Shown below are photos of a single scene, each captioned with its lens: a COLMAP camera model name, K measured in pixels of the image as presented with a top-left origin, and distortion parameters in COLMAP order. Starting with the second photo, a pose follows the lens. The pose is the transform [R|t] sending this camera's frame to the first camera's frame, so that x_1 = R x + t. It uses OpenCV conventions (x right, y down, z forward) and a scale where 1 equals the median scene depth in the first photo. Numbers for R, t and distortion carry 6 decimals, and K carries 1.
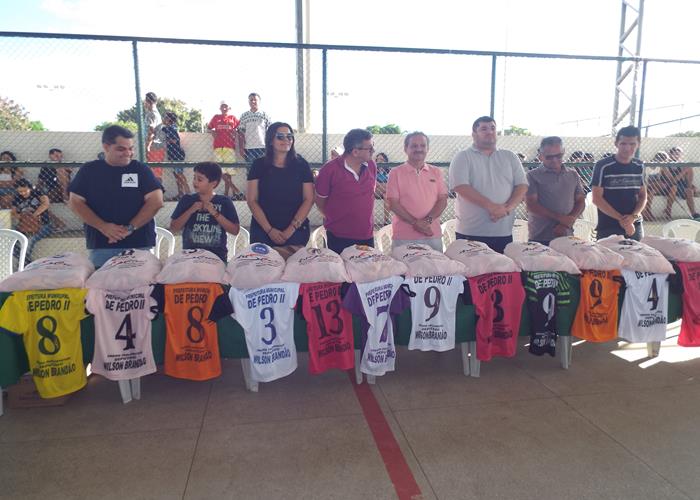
lens RADIAL K [[495.7, 0, 353.3], [0, 495.7, 247.2], [0, 0, 1]] dist [-0.007392, 0.012713]
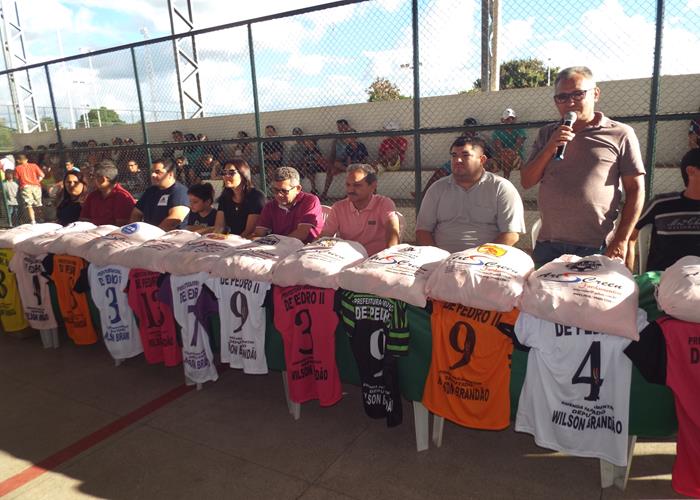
lens RADIAL K [[495.7, 0, 352.2], [0, 495.7, 249.2], [0, 0, 1]] dist [-0.007392, 0.012713]
pose [[0.780501, 0.099269, -0.617223, 0.783475], [-0.053138, 0.994274, 0.092716, -0.071542], [0.622892, -0.039567, 0.781306, 0.491781]]
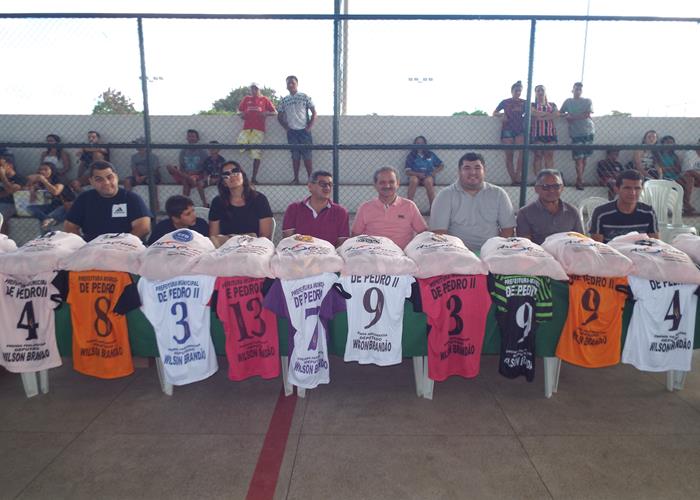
lens RADIAL K [[495.7, 0, 351.9], [0, 495.7, 249.3], [0, 0, 1]] dist [-0.007392, 0.012713]
pose [[0.985544, 0.036686, -0.165400, 0.257537], [-0.032016, 0.999012, 0.030813, -0.009114], [0.166367, -0.025072, 0.985745, 0.173751]]
